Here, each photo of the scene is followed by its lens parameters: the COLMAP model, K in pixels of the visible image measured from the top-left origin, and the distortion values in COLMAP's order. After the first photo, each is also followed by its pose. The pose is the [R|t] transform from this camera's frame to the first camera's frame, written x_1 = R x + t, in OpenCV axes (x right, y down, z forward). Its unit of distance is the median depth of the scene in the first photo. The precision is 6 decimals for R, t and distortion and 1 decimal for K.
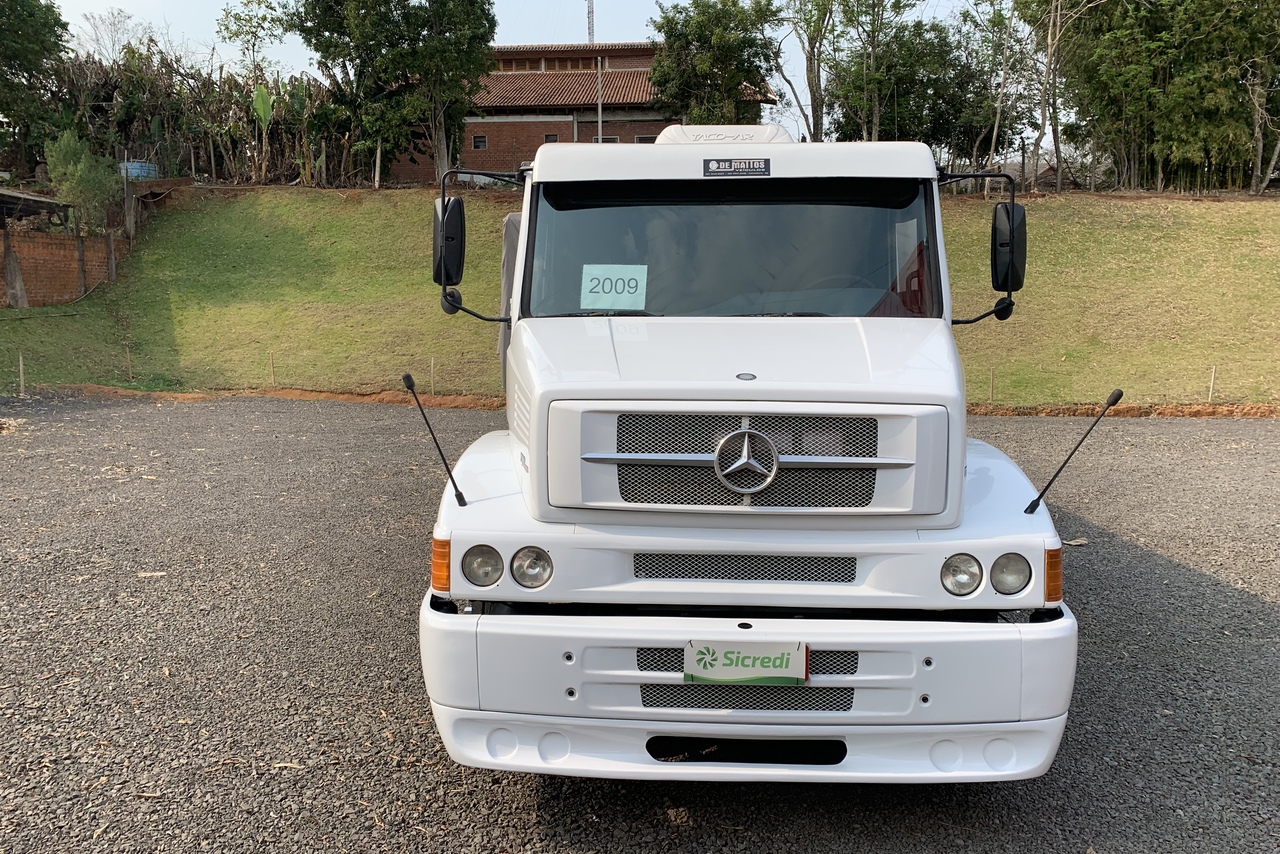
lens RADIAL K [[928.6, 0, 640.5], [0, 928.6, 421.9], [0, 0, 1]] dist [0.095180, -0.069934]
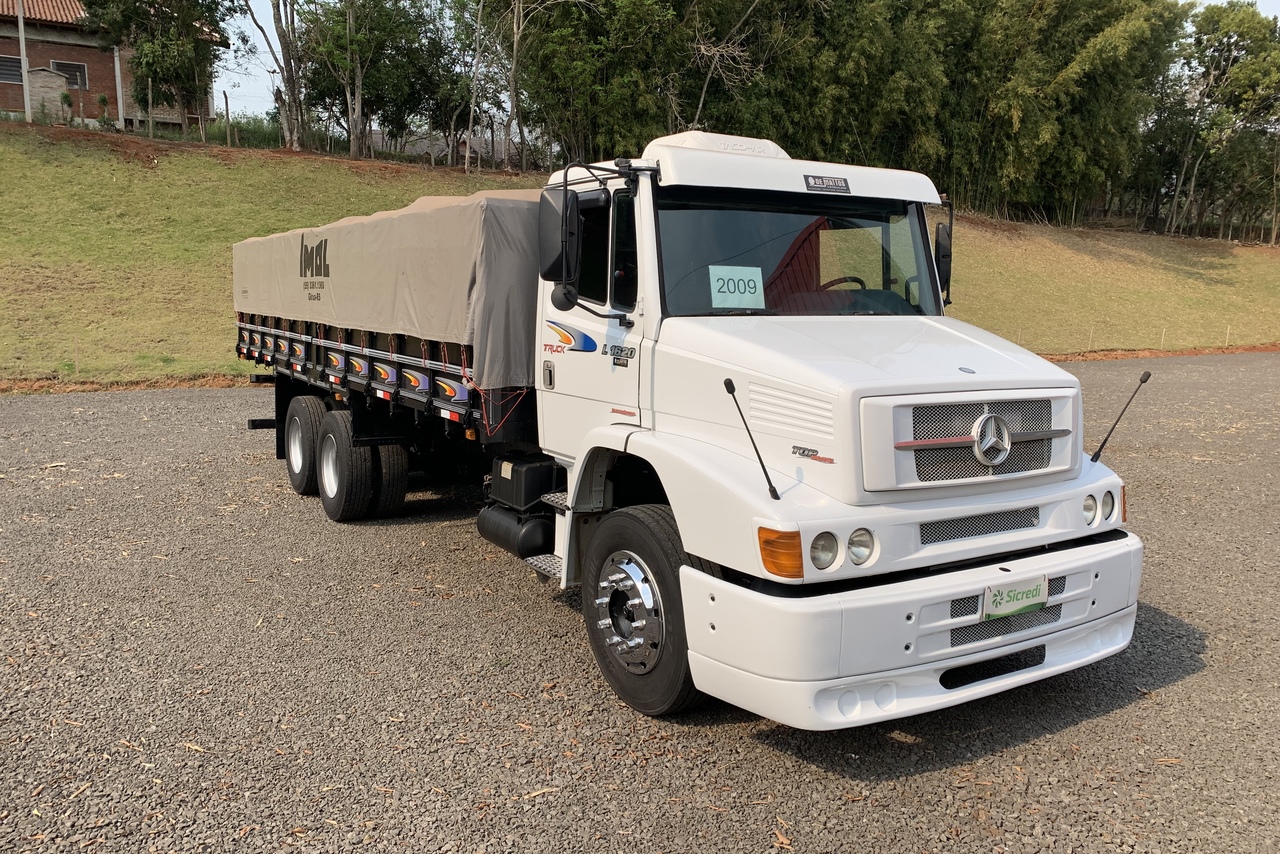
lens RADIAL K [[952.0, 0, 640.0], [0, 952.0, 427.0], [0, 0, 1]] dist [-0.009774, 0.052301]
pose [[0.857922, -0.065200, 0.509626, -0.901702], [0.046734, 0.997706, 0.048971, -0.056143], [-0.511649, -0.018196, 0.859002, 0.145813]]
